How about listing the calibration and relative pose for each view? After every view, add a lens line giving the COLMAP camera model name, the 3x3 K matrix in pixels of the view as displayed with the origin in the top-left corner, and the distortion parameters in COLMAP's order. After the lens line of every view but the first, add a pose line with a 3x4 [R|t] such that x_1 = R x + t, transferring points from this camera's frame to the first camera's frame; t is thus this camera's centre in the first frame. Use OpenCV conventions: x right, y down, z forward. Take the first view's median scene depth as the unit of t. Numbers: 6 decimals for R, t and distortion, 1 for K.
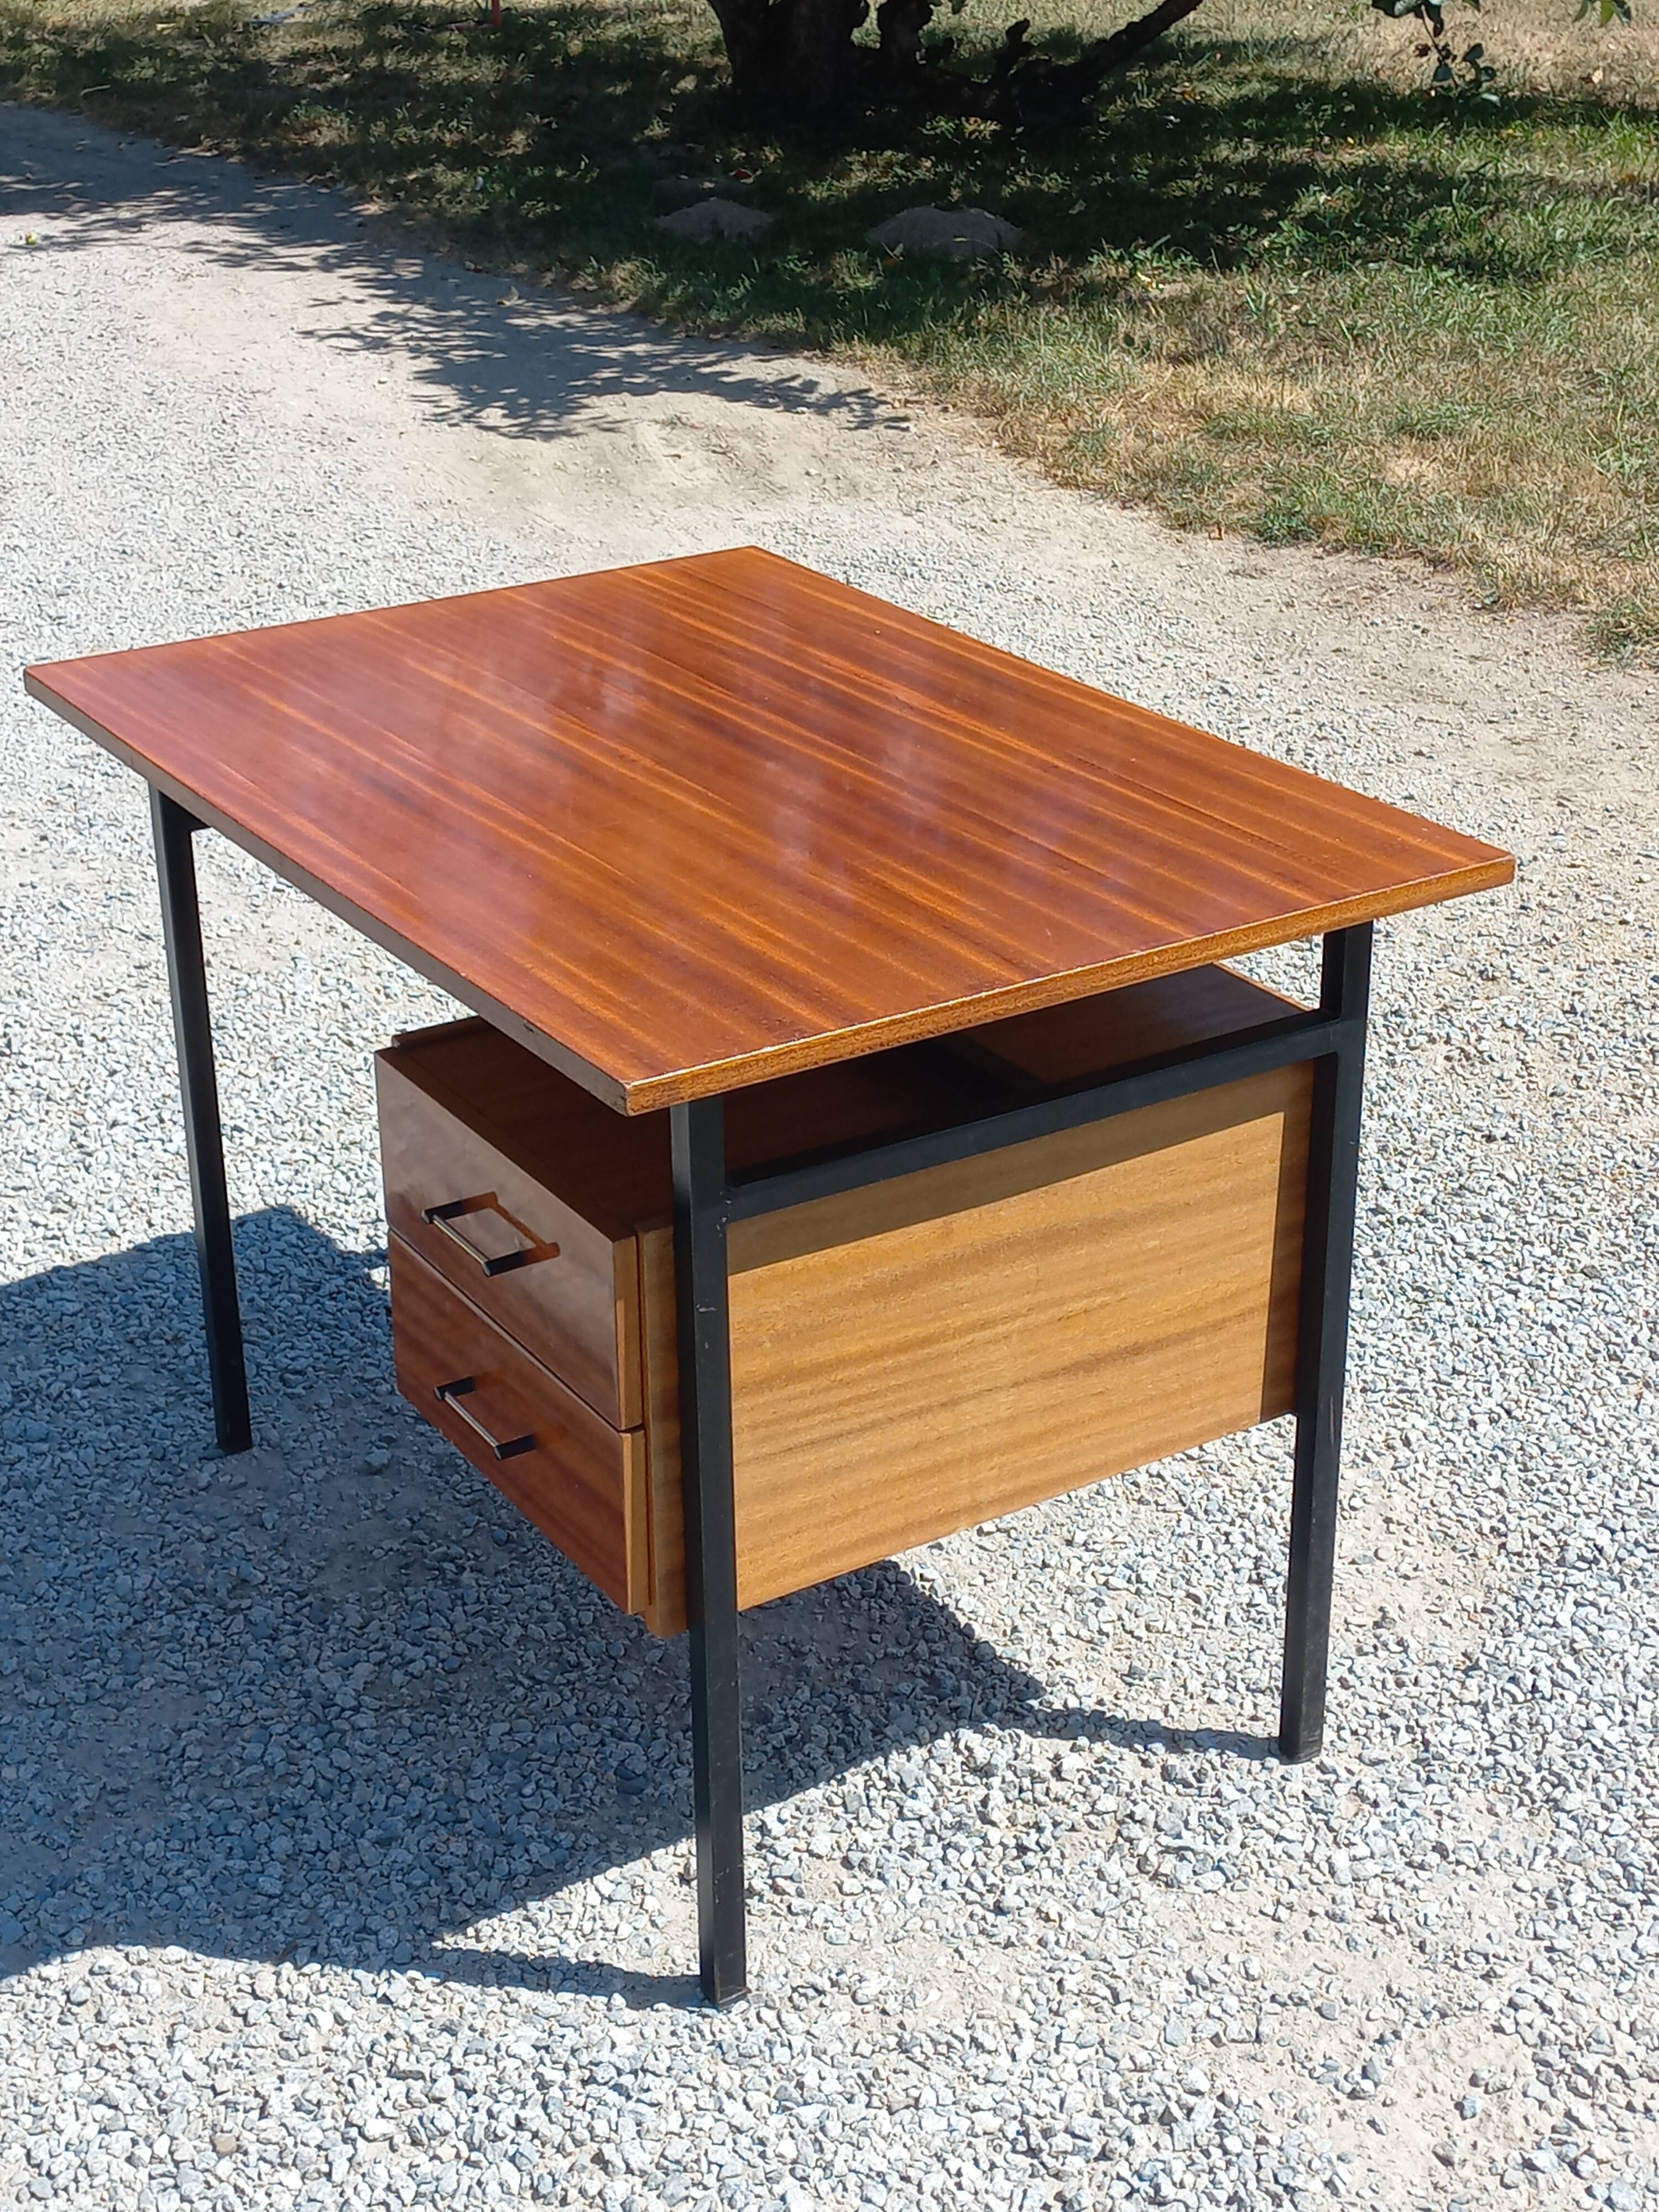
lens RADIAL K [[3188.8, 0, 825.1], [0, 3188.8, 1094.7], [0, 0, 1]] dist [0.092735, 0.000000]
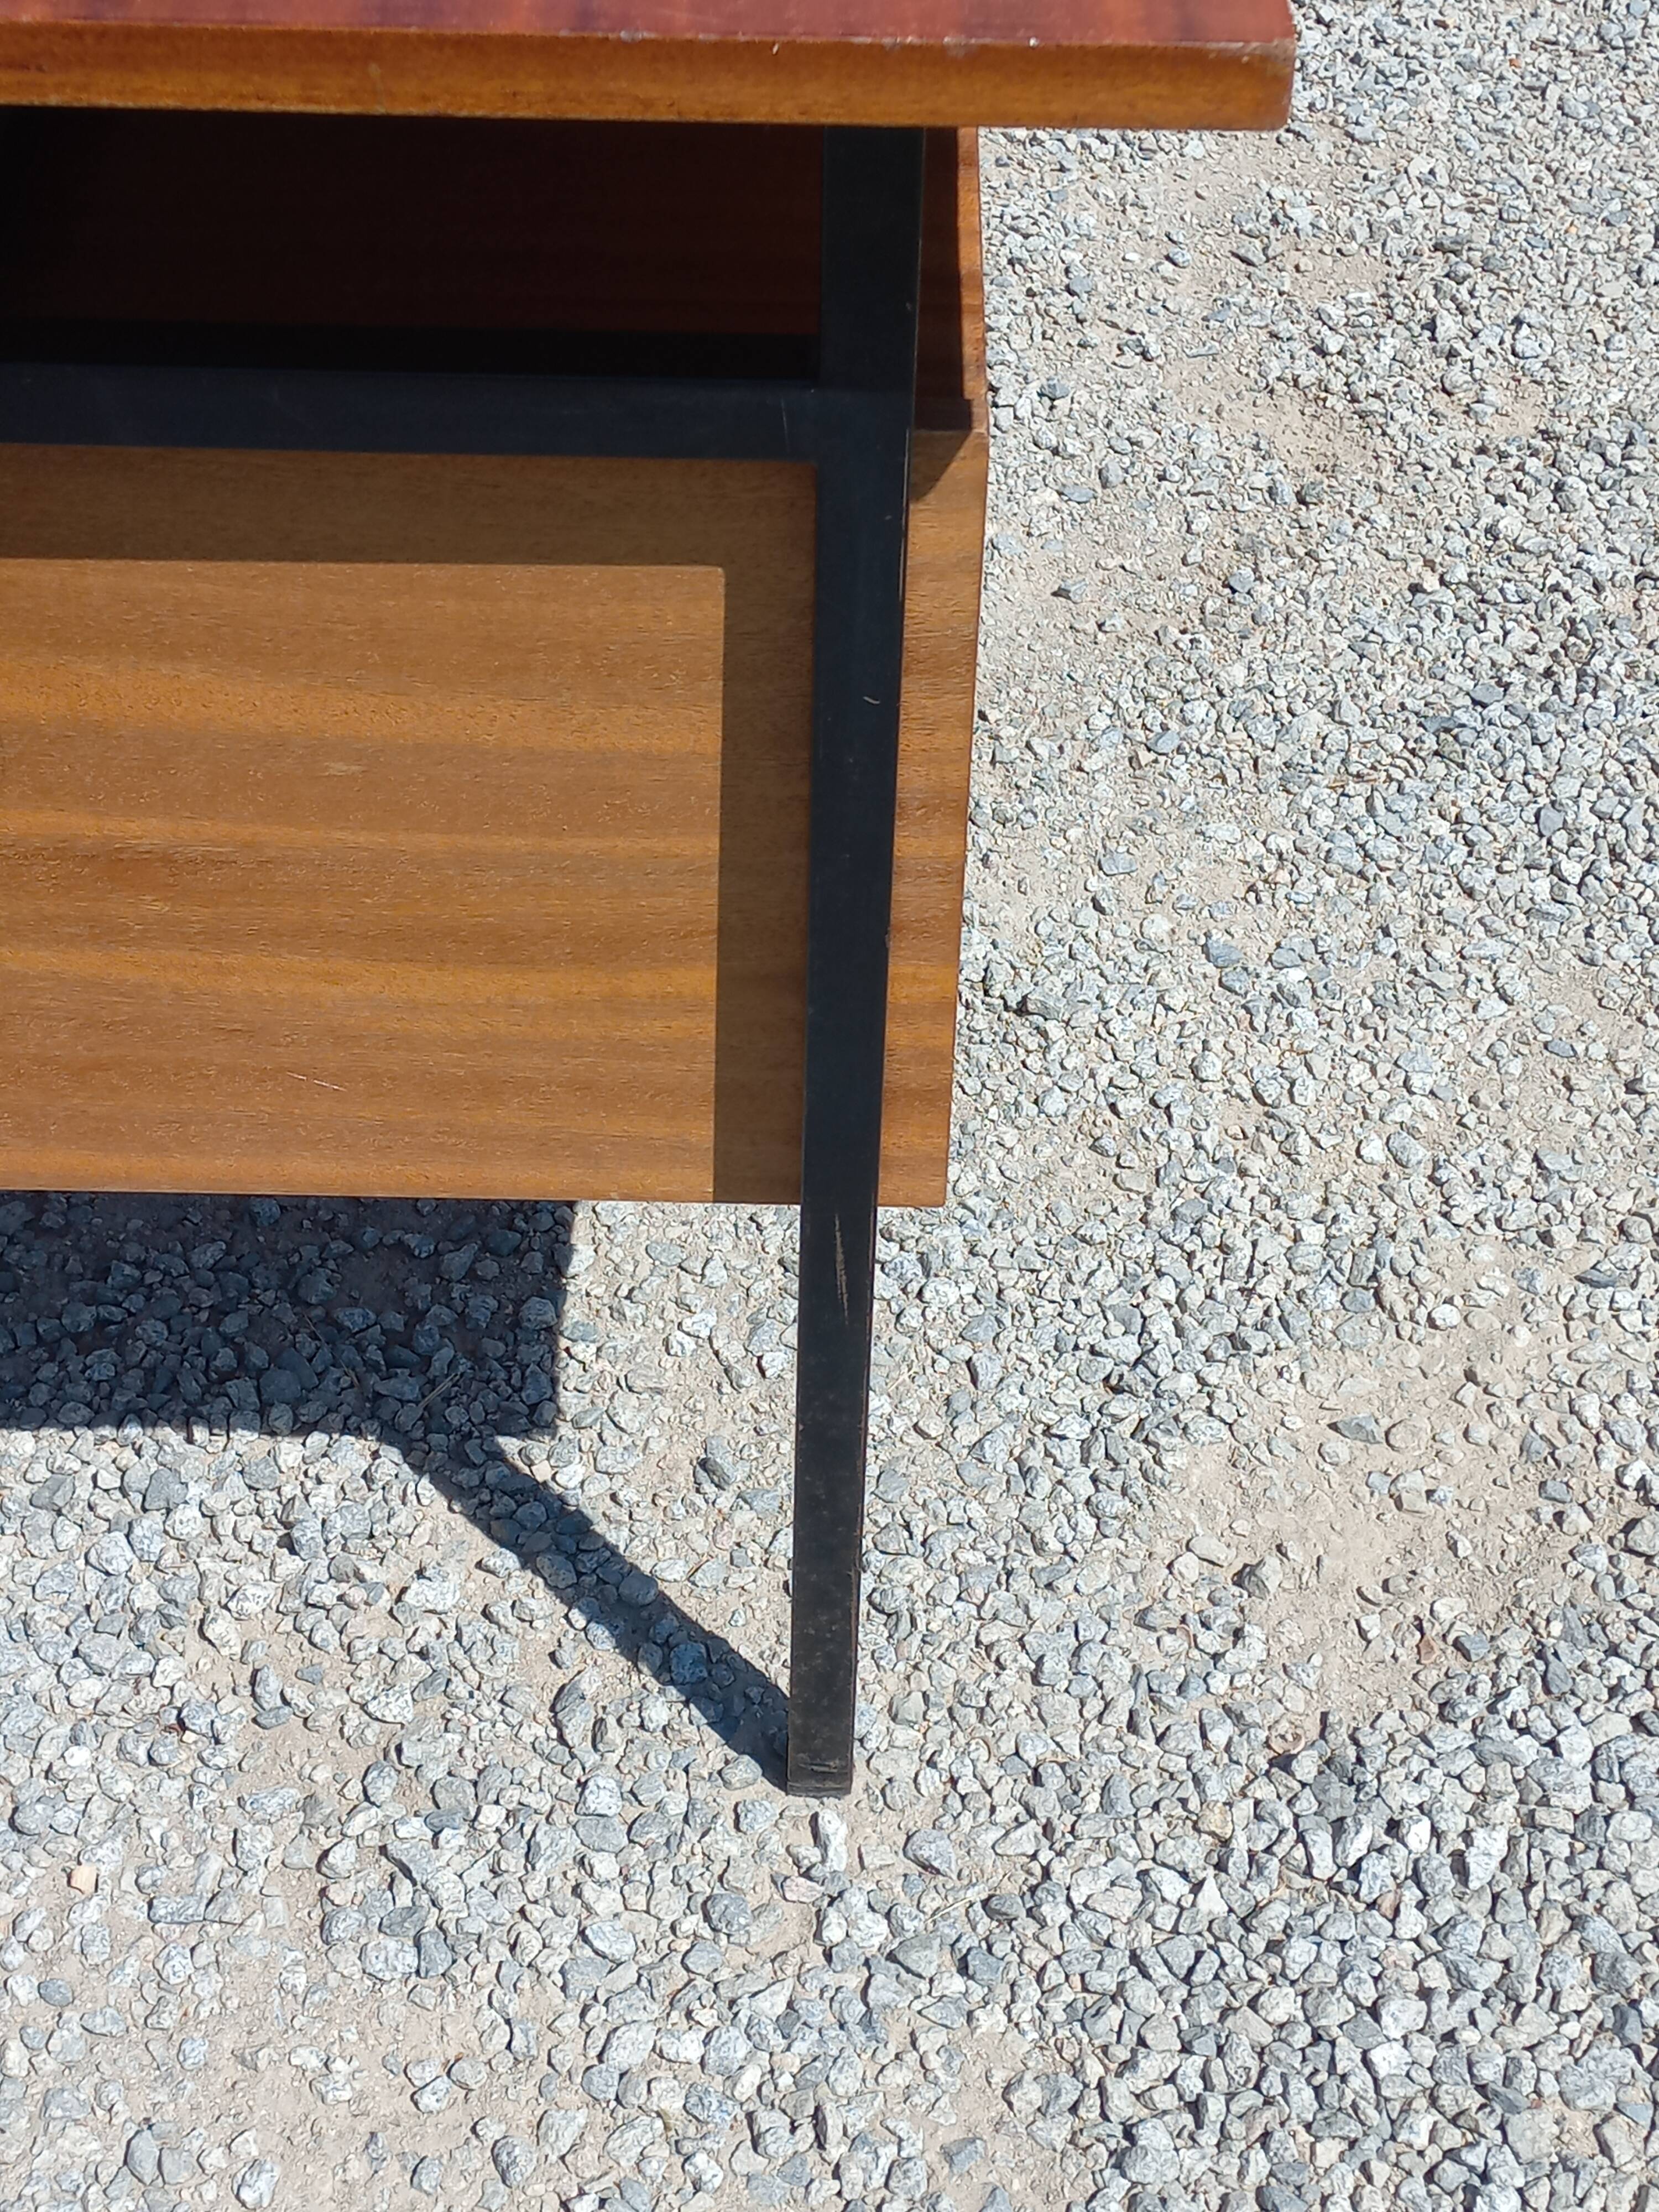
lens RADIAL K [[3188.8, 0, 830.5], [0, 3188.8, 1103.4], [0, 0, 1]] dist [0.092735, 0.000000]
pose [[0.837747, 0.391816, -0.380342, 0.327050], [-0.248972, 0.893985, 0.372563, -0.085012], [0.485997, -0.217419, 0.846485, 0.650191]]
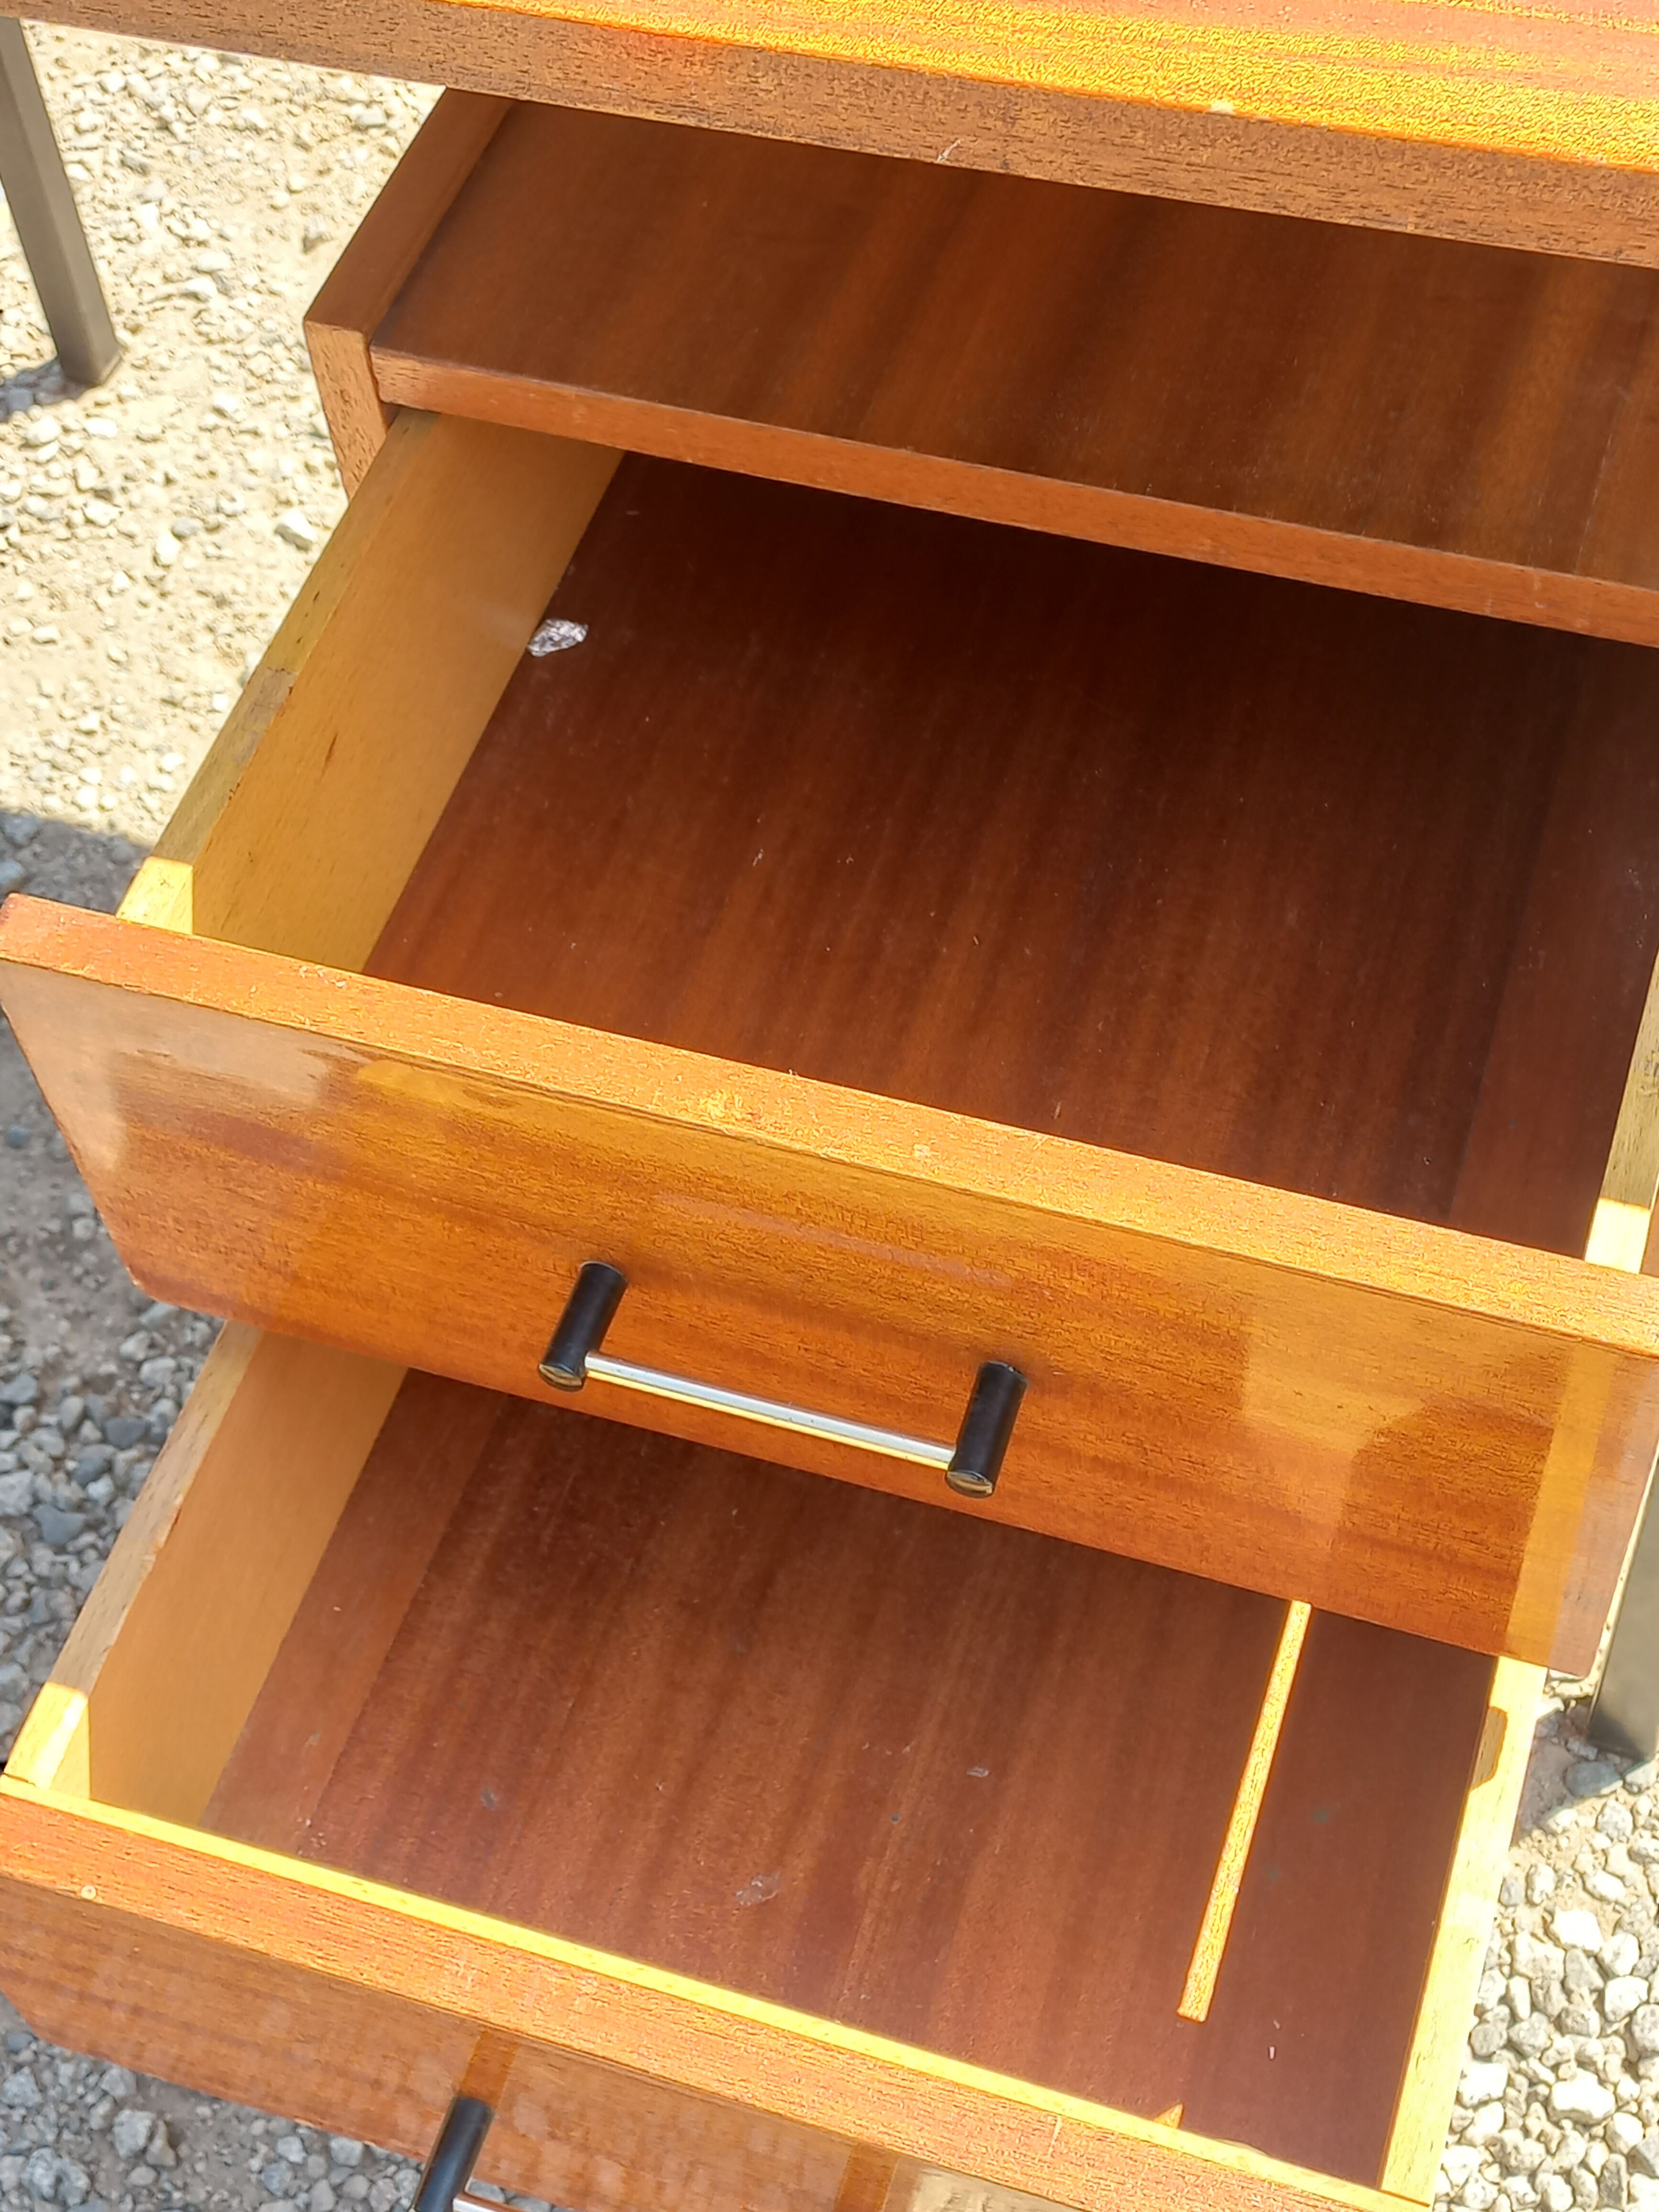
lens RADIAL K [[3187.9, 0, 822.0], [0, 3187.9, 1115.3], [0, 0, 1]] dist [0.077646, 0.000000]
pose [[0.776175, -0.532579, 0.337509, -0.251420], [0.308783, 0.787776, 0.532975, -0.114210], [-0.549733, -0.309465, 0.775903, 0.684798]]
